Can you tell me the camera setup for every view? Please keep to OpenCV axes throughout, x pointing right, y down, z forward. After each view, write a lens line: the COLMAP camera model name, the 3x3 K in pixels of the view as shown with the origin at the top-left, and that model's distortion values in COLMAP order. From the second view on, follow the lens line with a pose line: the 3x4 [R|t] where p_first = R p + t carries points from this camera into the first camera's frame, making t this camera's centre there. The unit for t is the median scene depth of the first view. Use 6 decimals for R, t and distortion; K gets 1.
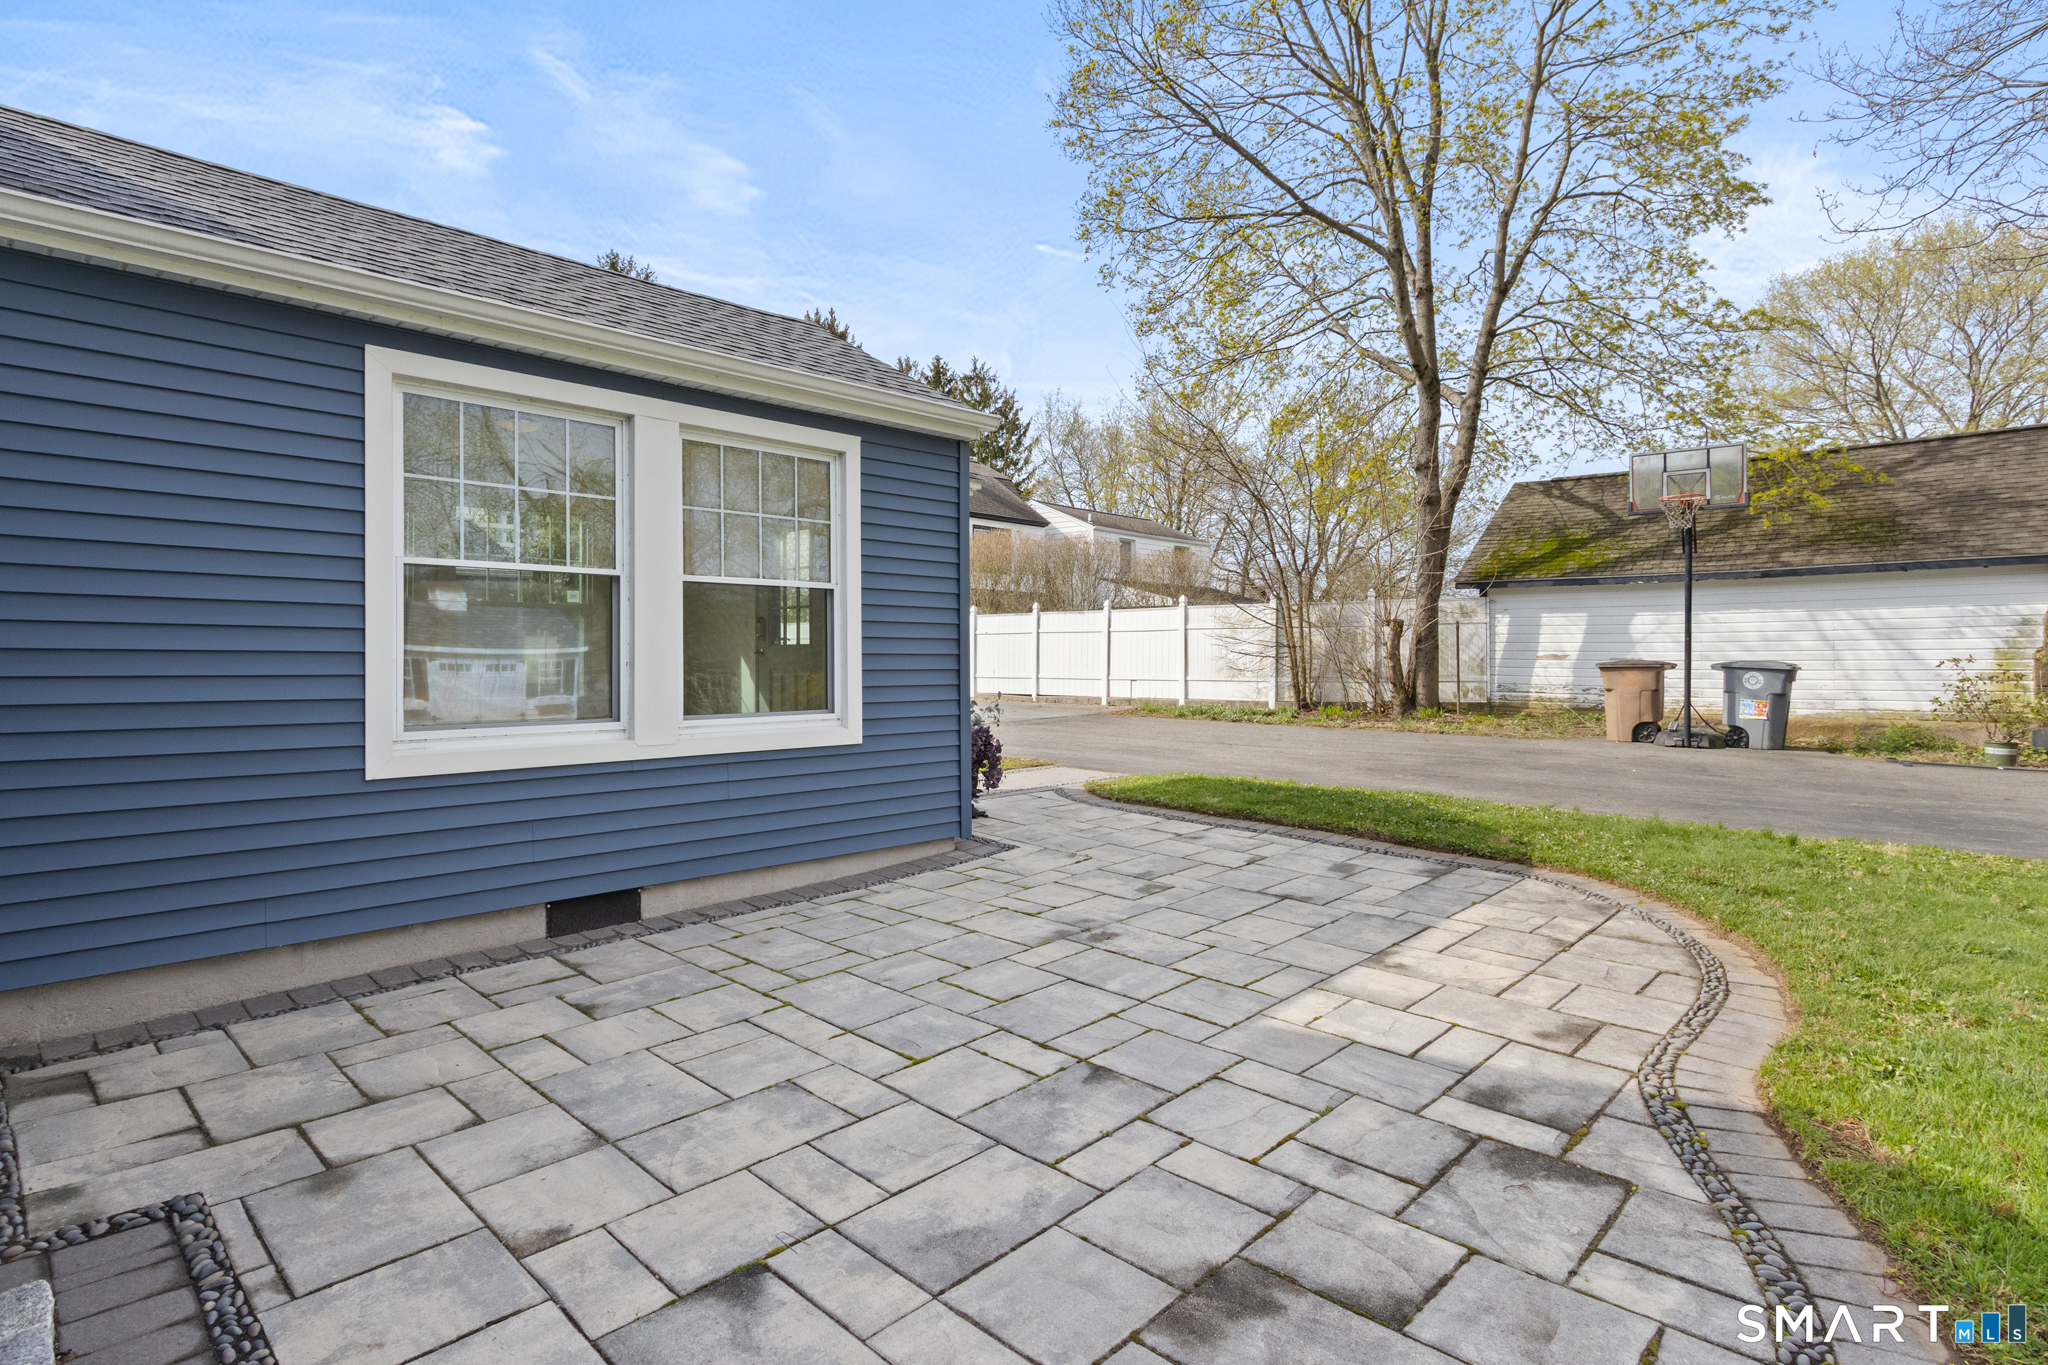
lens RADIAL K [[1034.0, 0, 1032.6], [0, 1034.0, 668.4], [0, 0, 1]] dist [-0.003077, -0.000239]
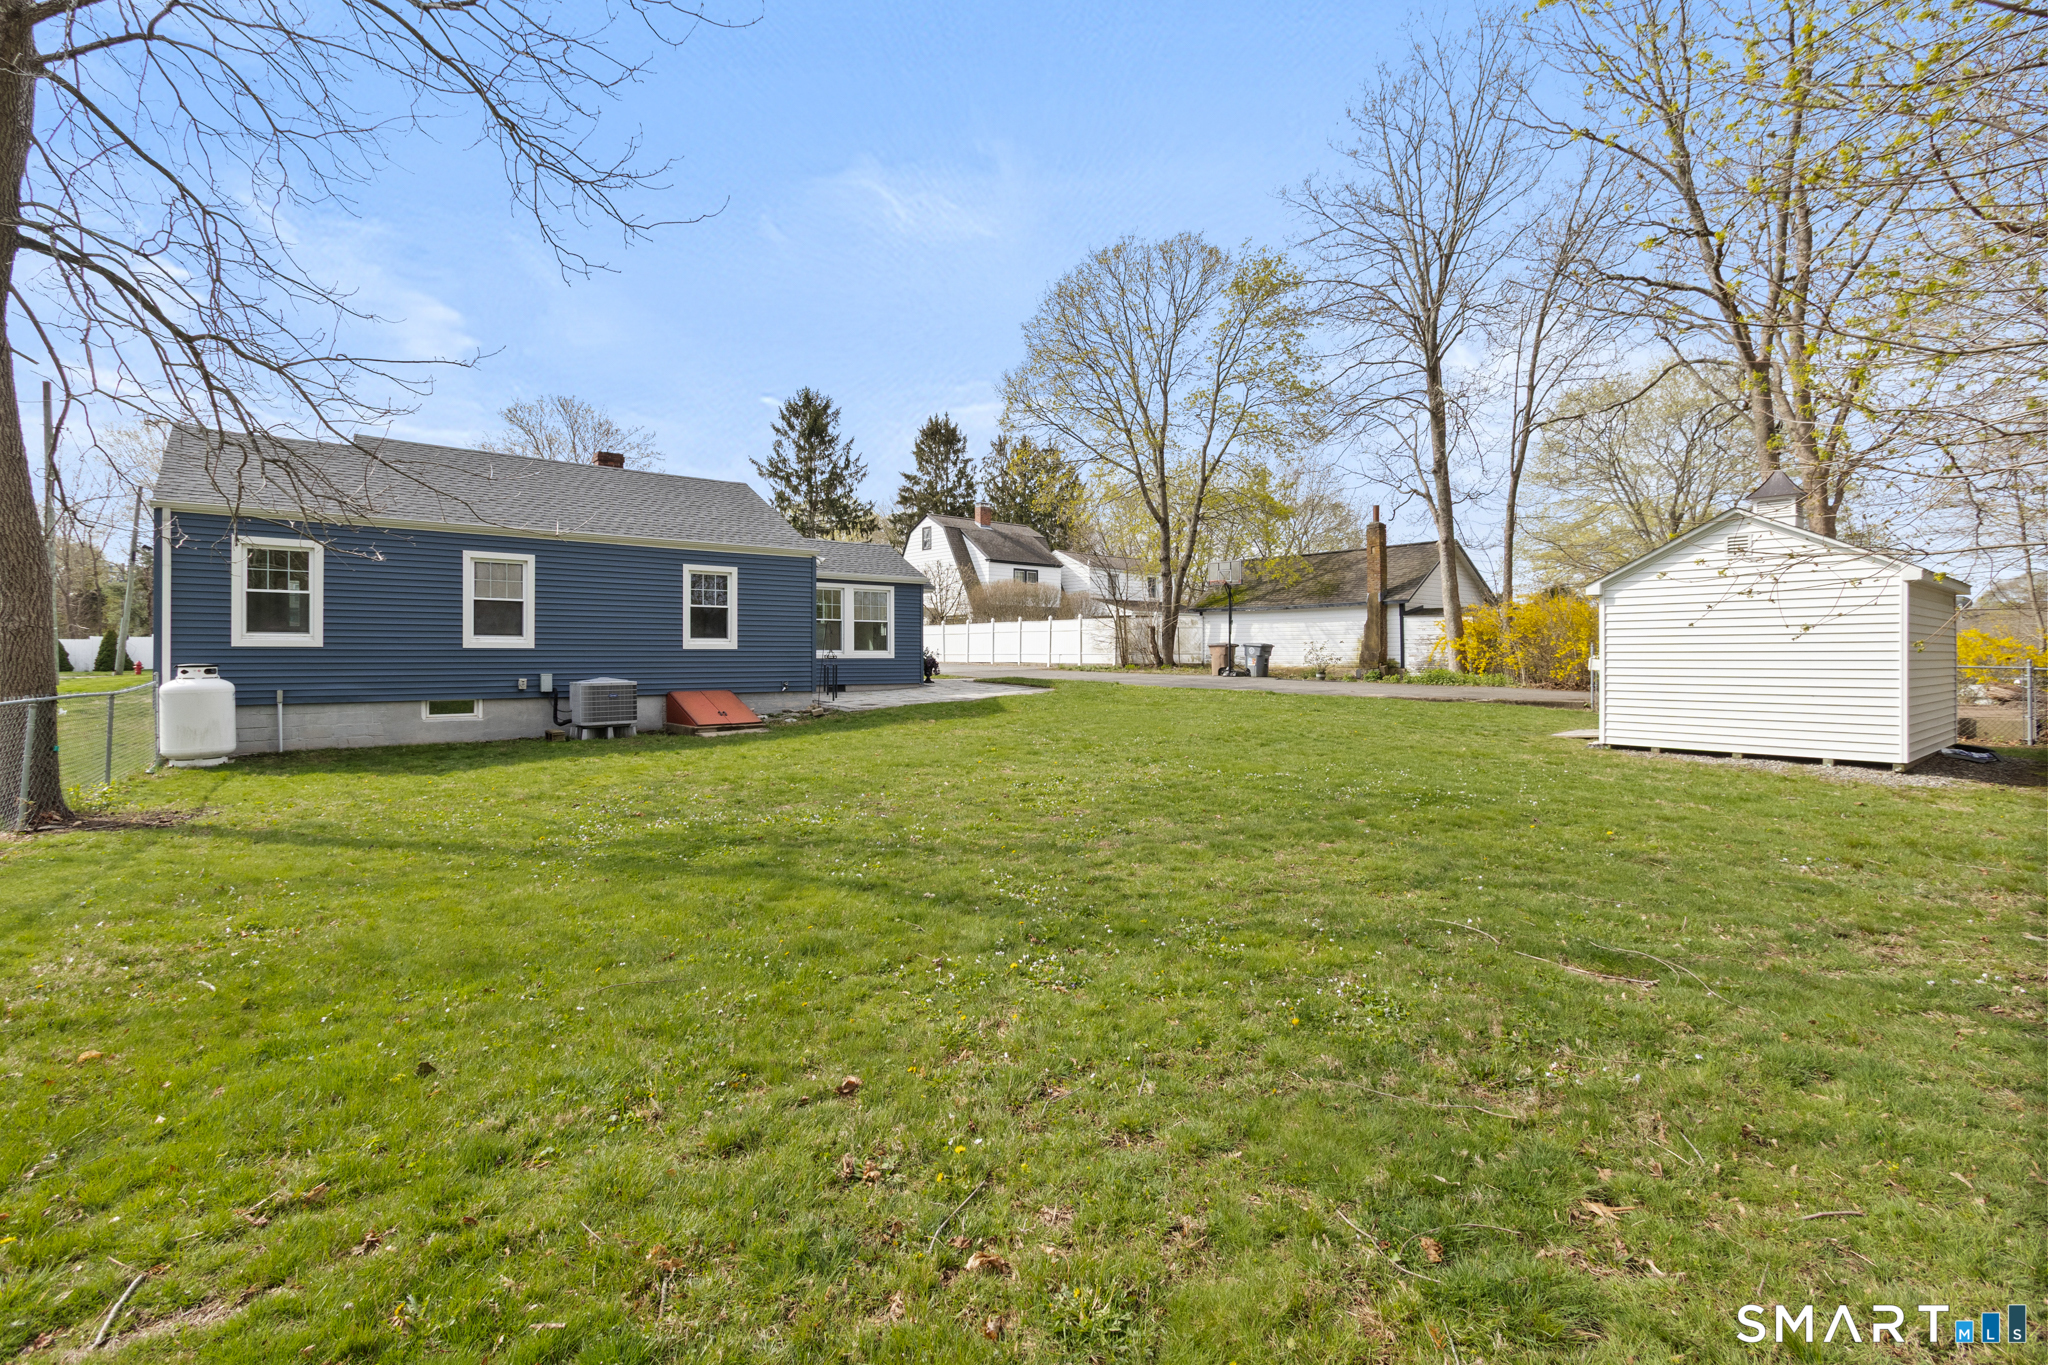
lens RADIAL K [[942.7, 0, 1023.8], [0, 942.7, 667.6], [0, 0, 1]] dist [0.001264, -0.000681]
pose [[0.990268, 0.005659, -0.139059, 0.868857], [-0.005204, 0.999980, 0.003634, 0.091839], [0.139077, -0.002875, 0.990277, -2.666554]]
